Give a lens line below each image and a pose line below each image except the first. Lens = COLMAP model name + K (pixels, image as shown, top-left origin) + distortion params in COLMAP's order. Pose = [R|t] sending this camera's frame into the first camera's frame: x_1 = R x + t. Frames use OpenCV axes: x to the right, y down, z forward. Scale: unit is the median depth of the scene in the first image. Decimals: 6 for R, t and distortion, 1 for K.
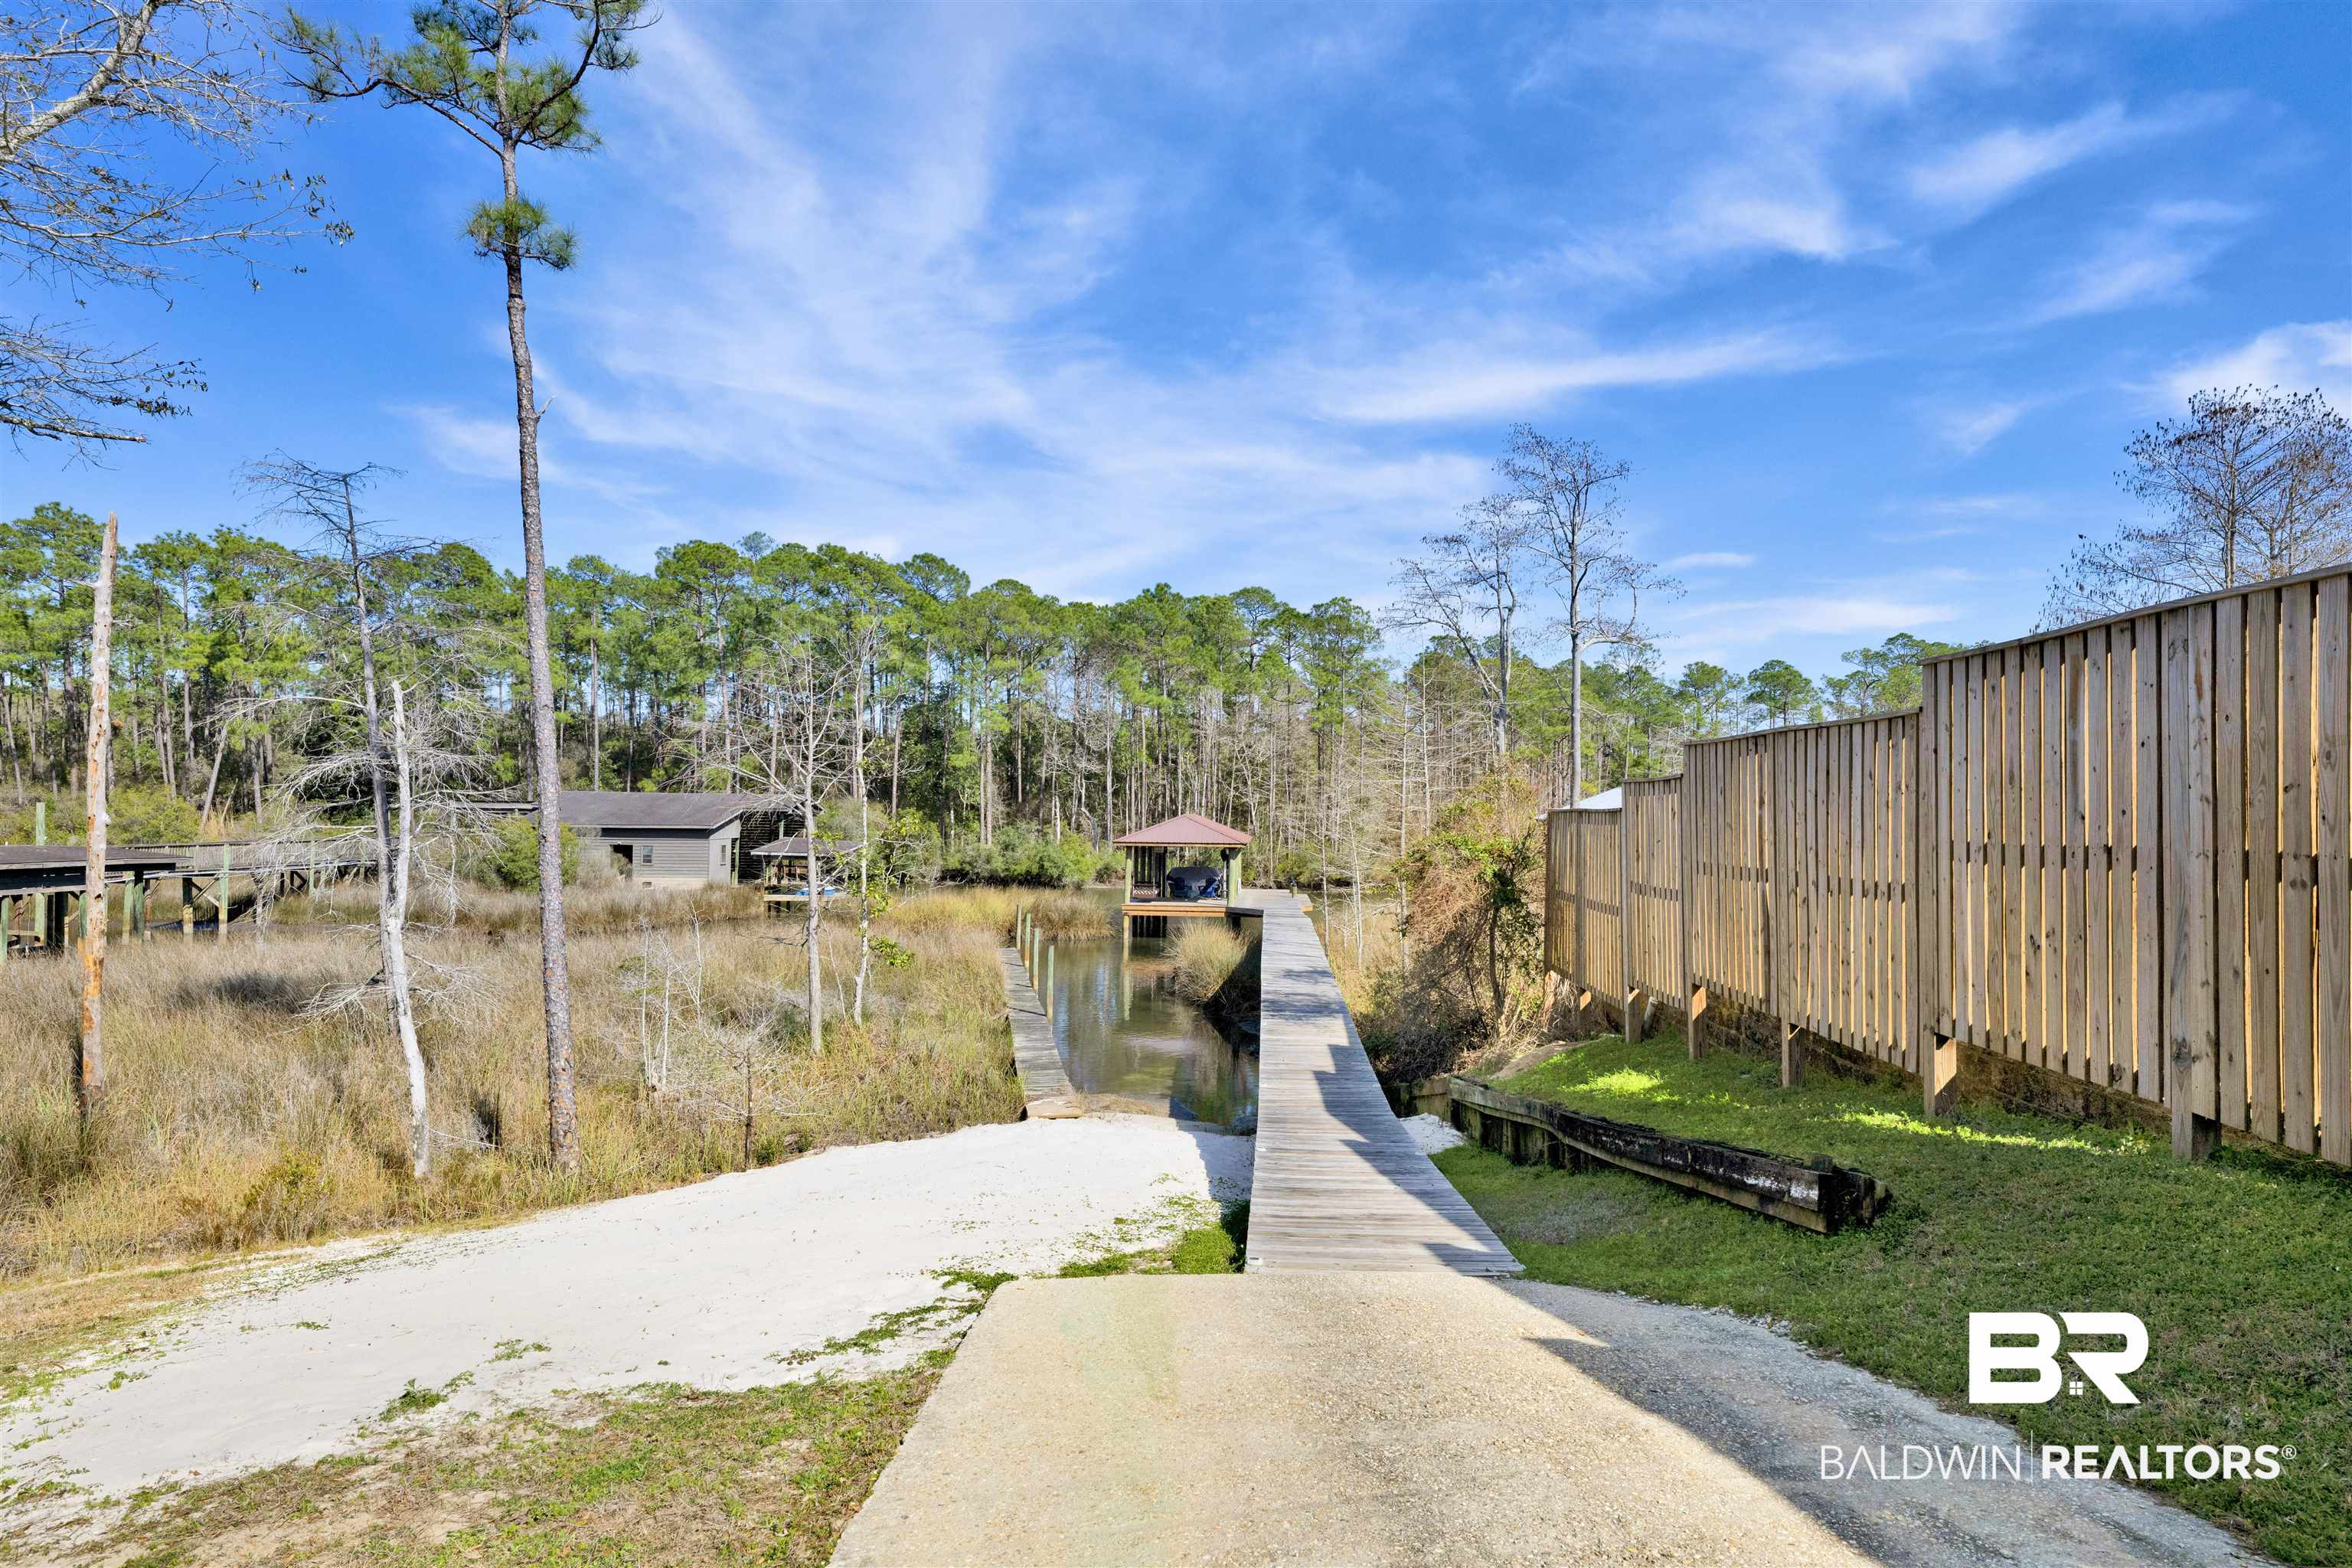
lens RADIAL K [[1430.4, 0, 1171.5], [0, 1430.4, 798.8], [0, 0, 1]] dist [0.002856, -0.000220]
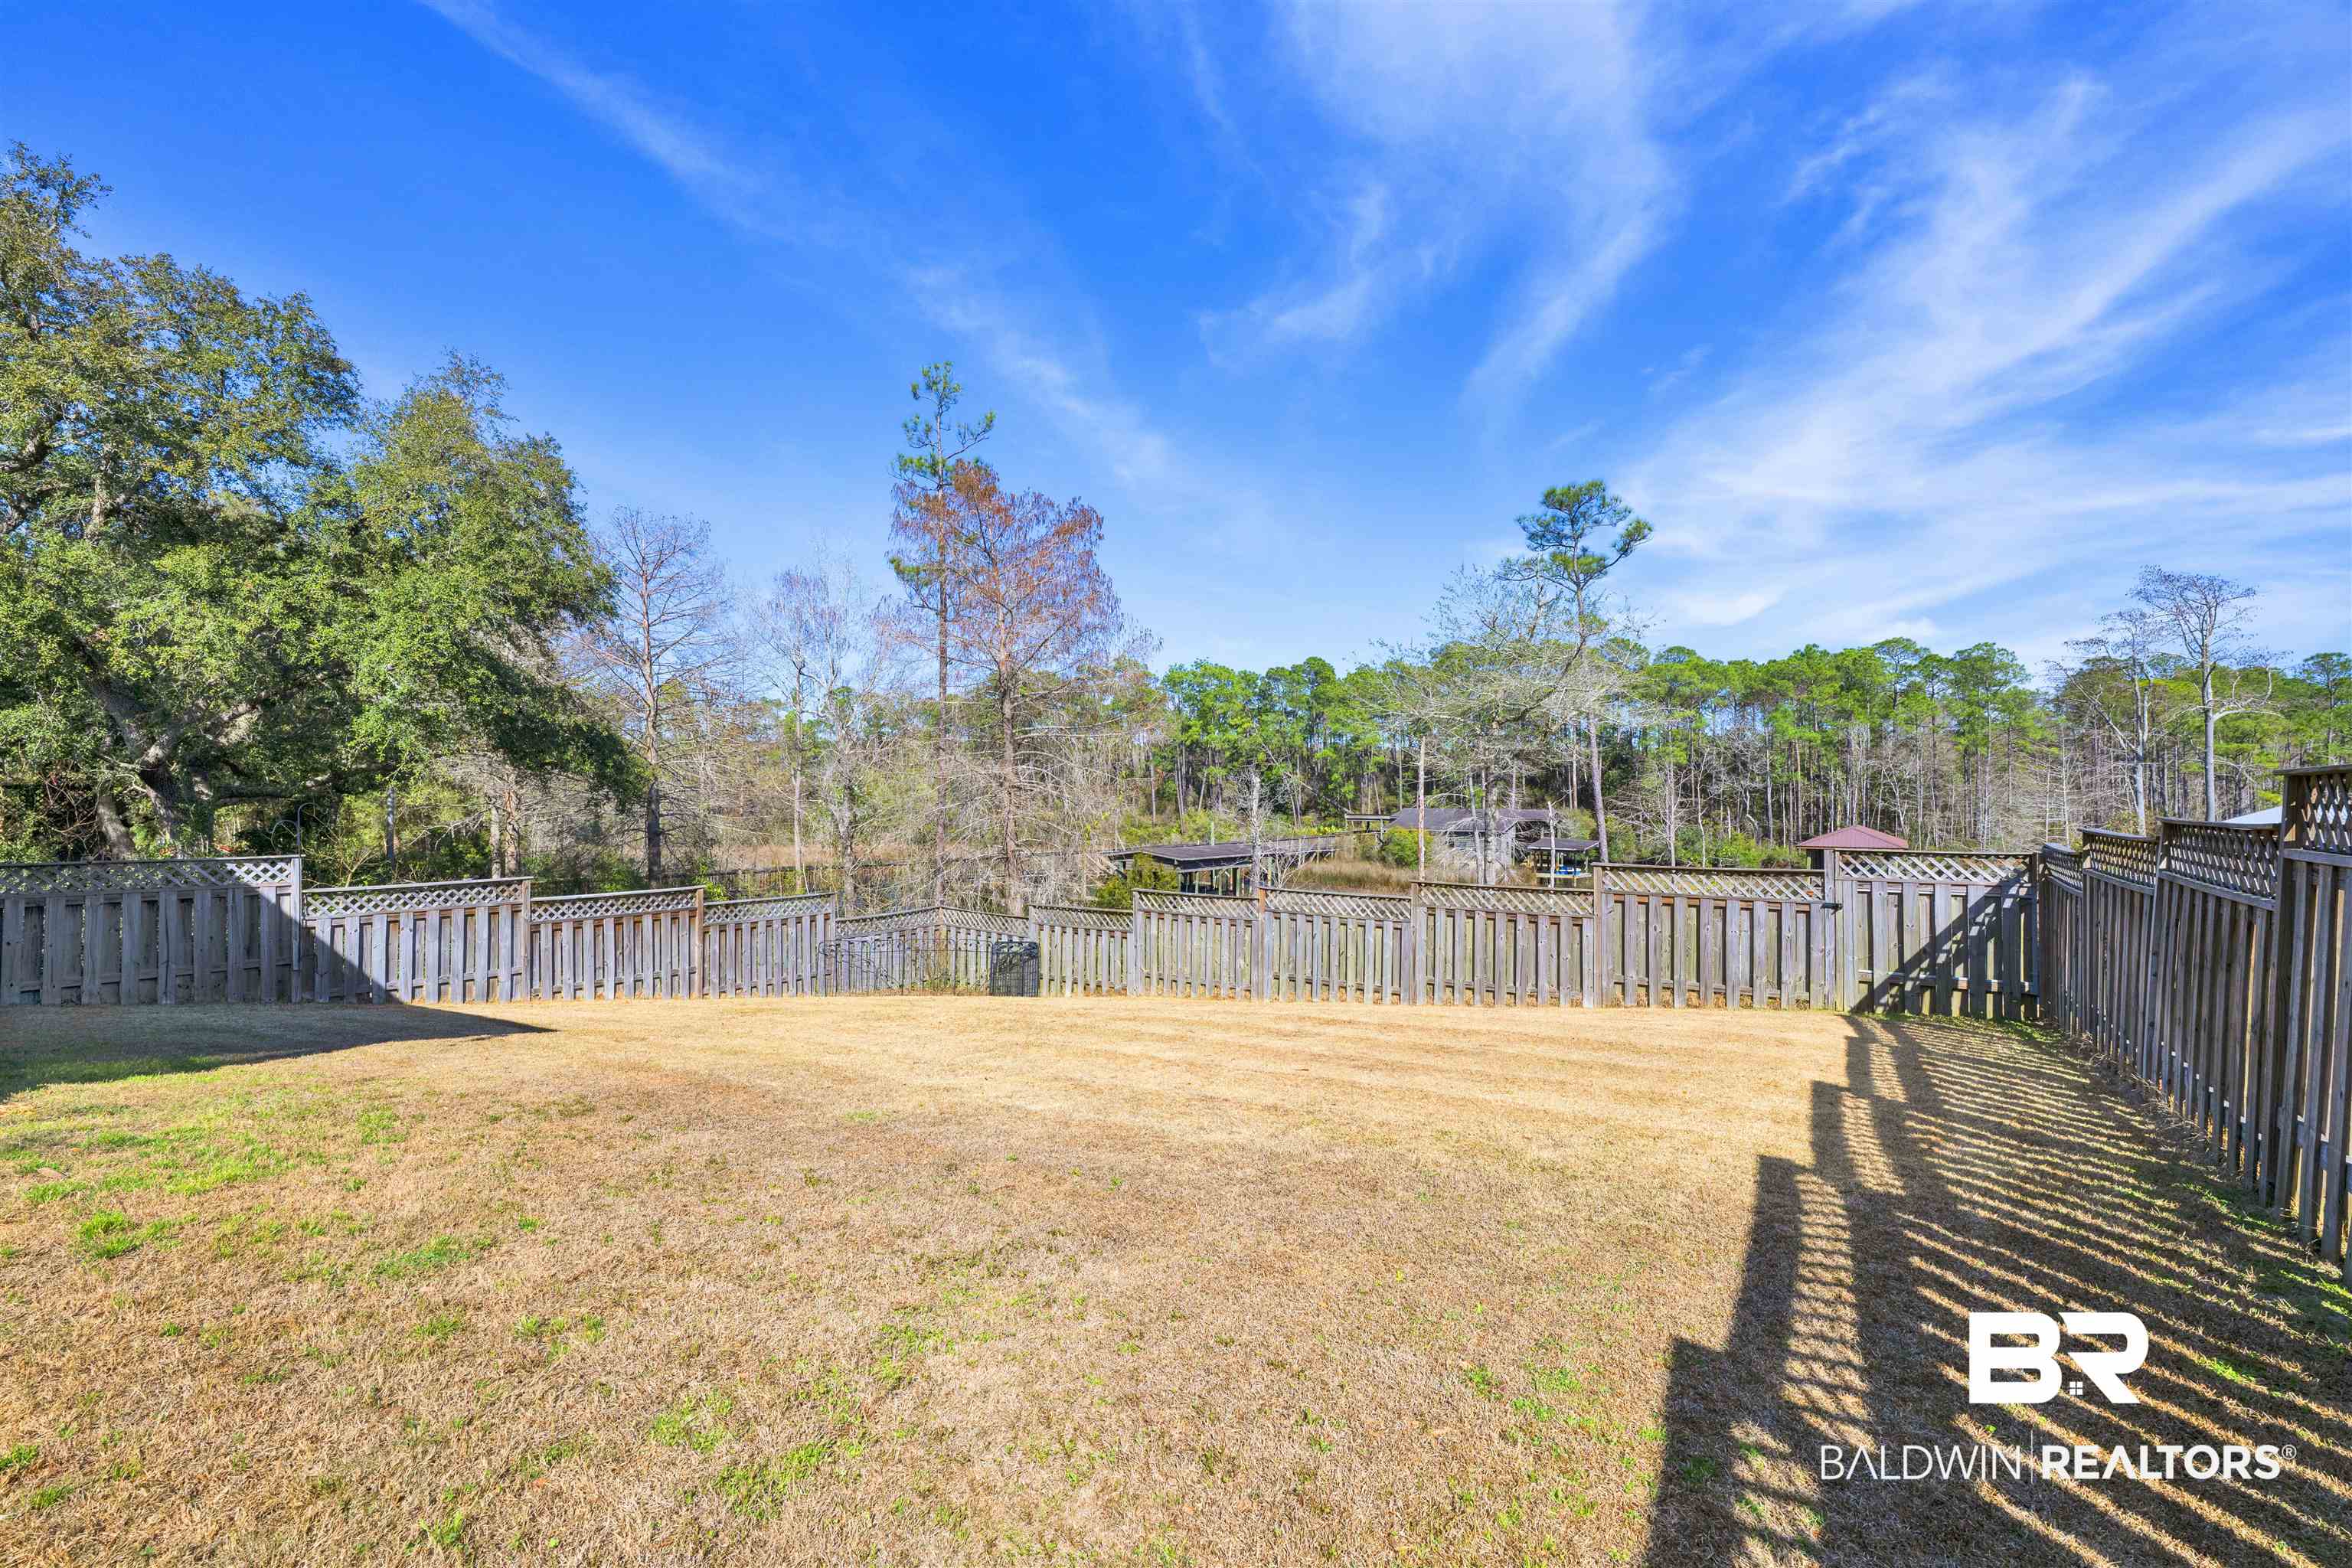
lens RADIAL K [[1018.6, 0, 1170.2], [0, 1018.6, 785.0], [0, 0, 1]] dist [0.003172, -0.001038]
pose [[0.849988, -0.016283, -0.526550, -0.016552], [0.009098, 0.999827, -0.016233, -0.010491], [0.526723, 0.009007, 0.849989, -0.114446]]
